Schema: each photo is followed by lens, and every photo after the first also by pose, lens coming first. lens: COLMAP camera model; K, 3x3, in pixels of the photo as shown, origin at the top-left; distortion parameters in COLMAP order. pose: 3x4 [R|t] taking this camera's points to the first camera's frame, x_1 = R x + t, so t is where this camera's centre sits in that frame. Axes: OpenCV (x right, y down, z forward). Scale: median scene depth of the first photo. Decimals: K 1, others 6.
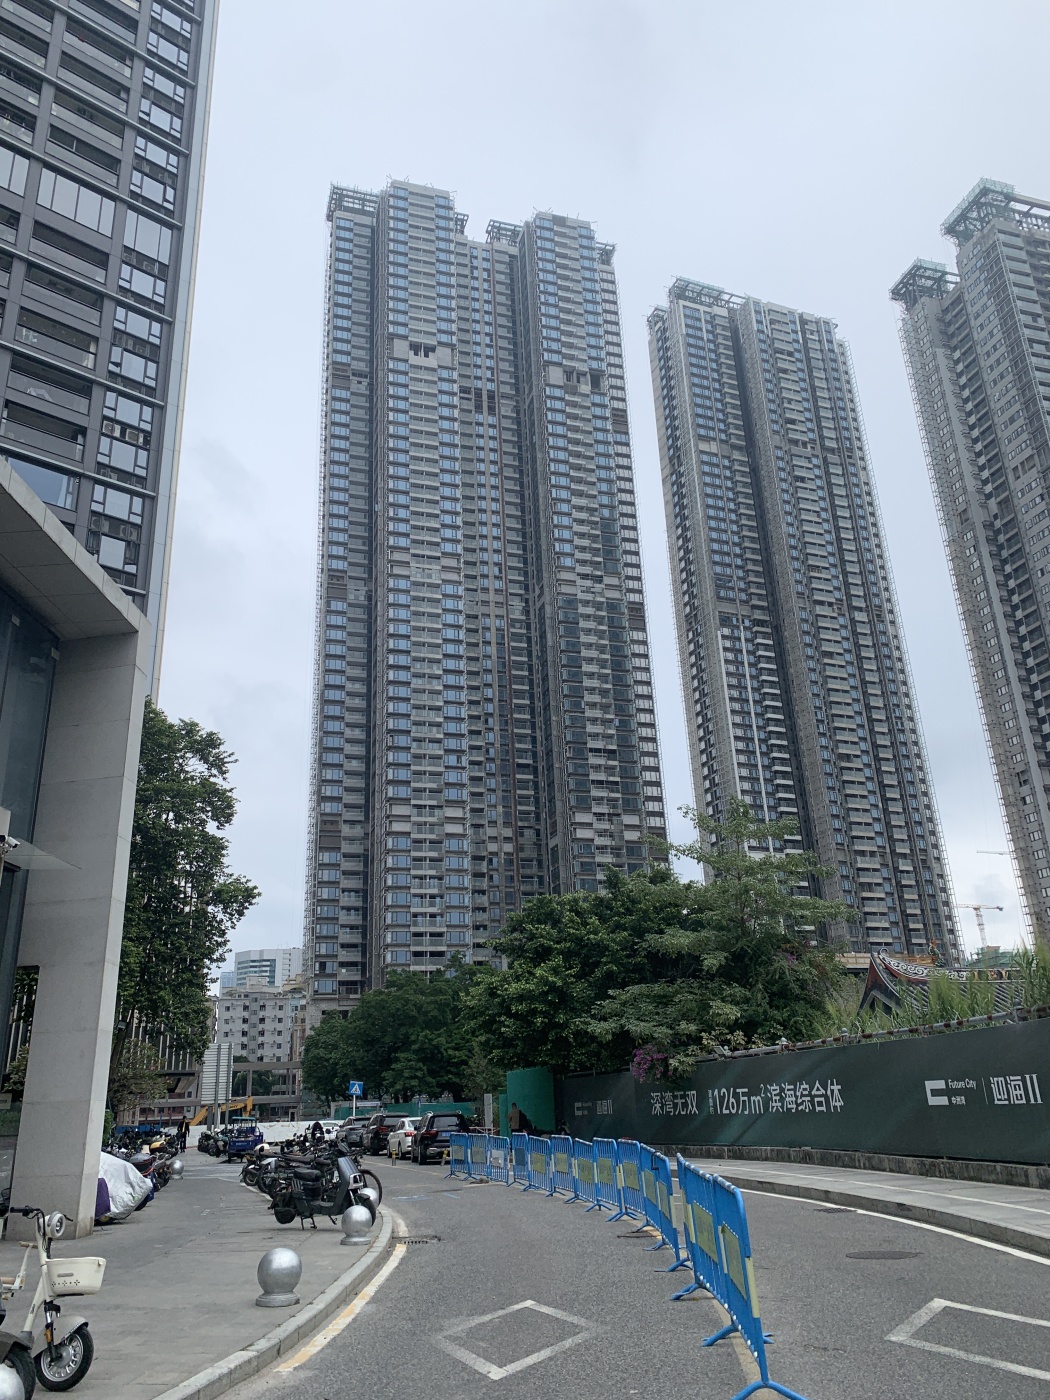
lens RADIAL K [[1073.9, 0, 501.4], [0, 1073.9, 679.7], [0, 0, 1]] dist [0.031706, 0.003064]
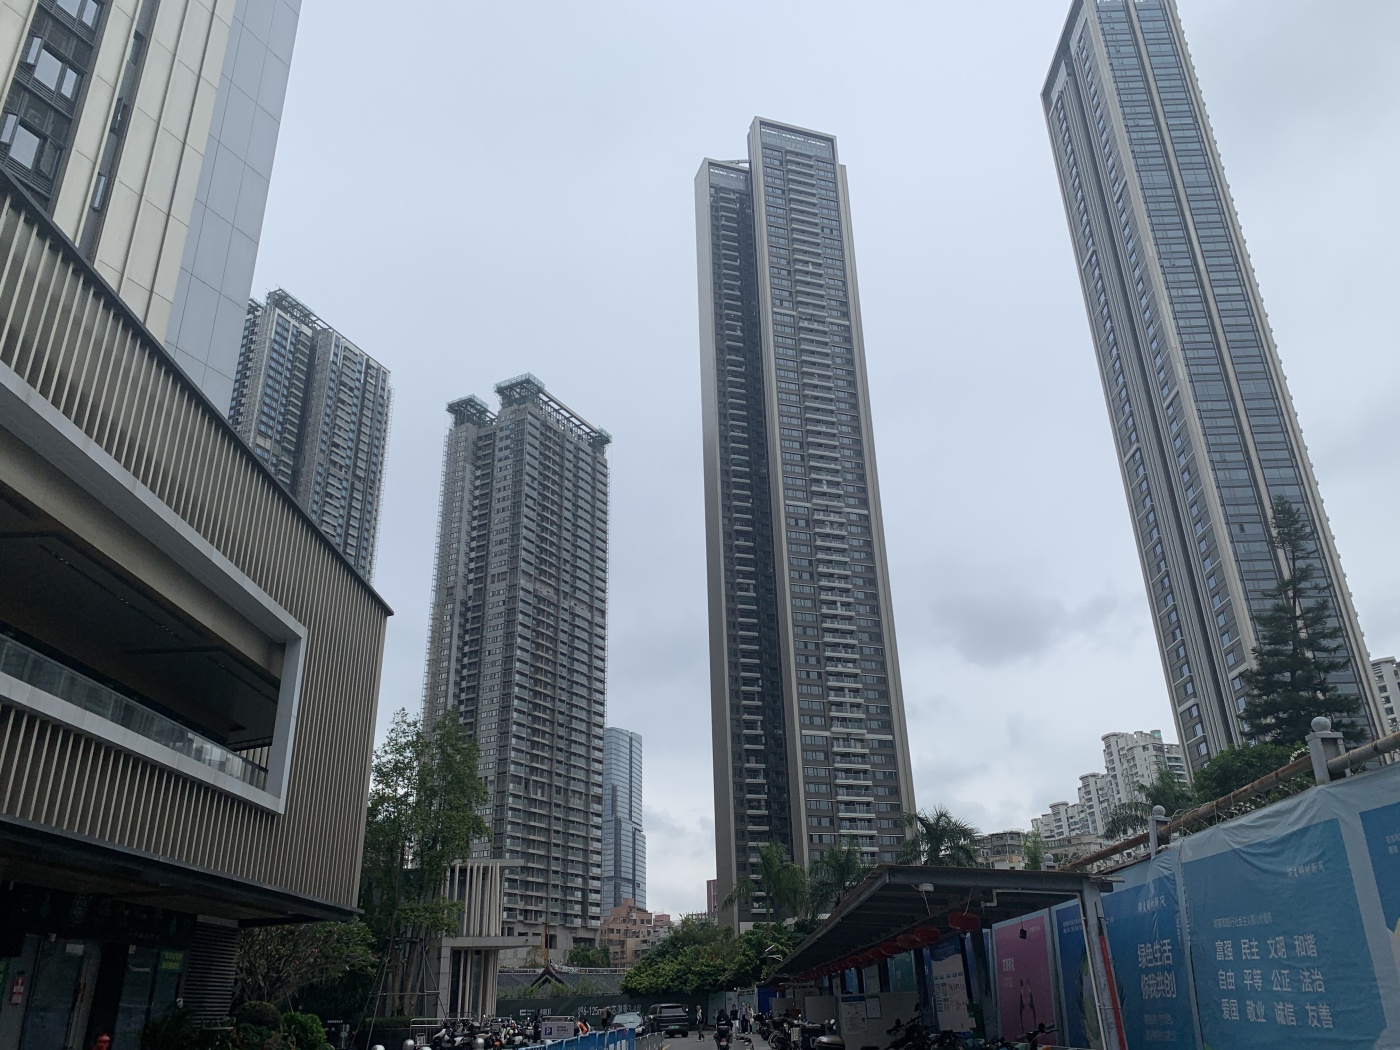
lens RADIAL K [[1073.9, 0, 707.2], [0, 1073.9, 526.4], [0, 0, 1]] dist [0.031706, 0.003064]
pose [[0.713067, 0.308799, 0.629427, -0.176603], [-0.261855, 0.950110, -0.169477, -0.062814], [-0.650359, -0.043970, 0.758353, -0.195920]]
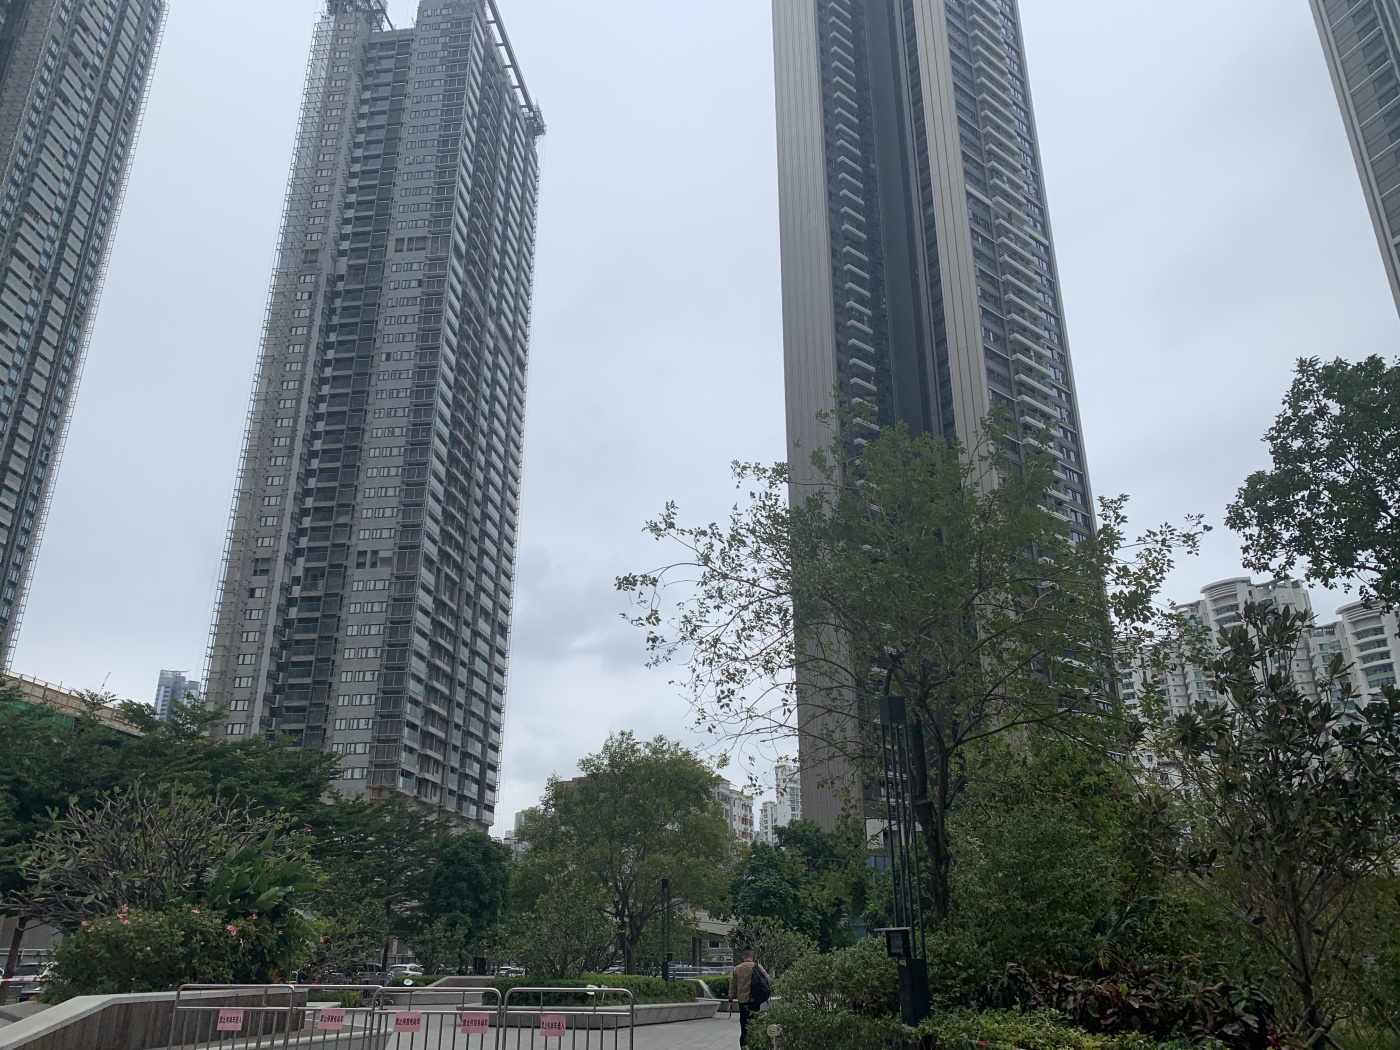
lens RADIAL K [[1073.9, 0, 690.4], [0, 1073.9, 516.7], [0, 0, 1]] dist [0.031706, 0.003064]
pose [[0.432362, 0.376420, 0.819372, -0.037833], [-0.364723, 0.904051, -0.222867, 0.082230], [-0.824646, -0.202485, 0.528166, 0.216459]]
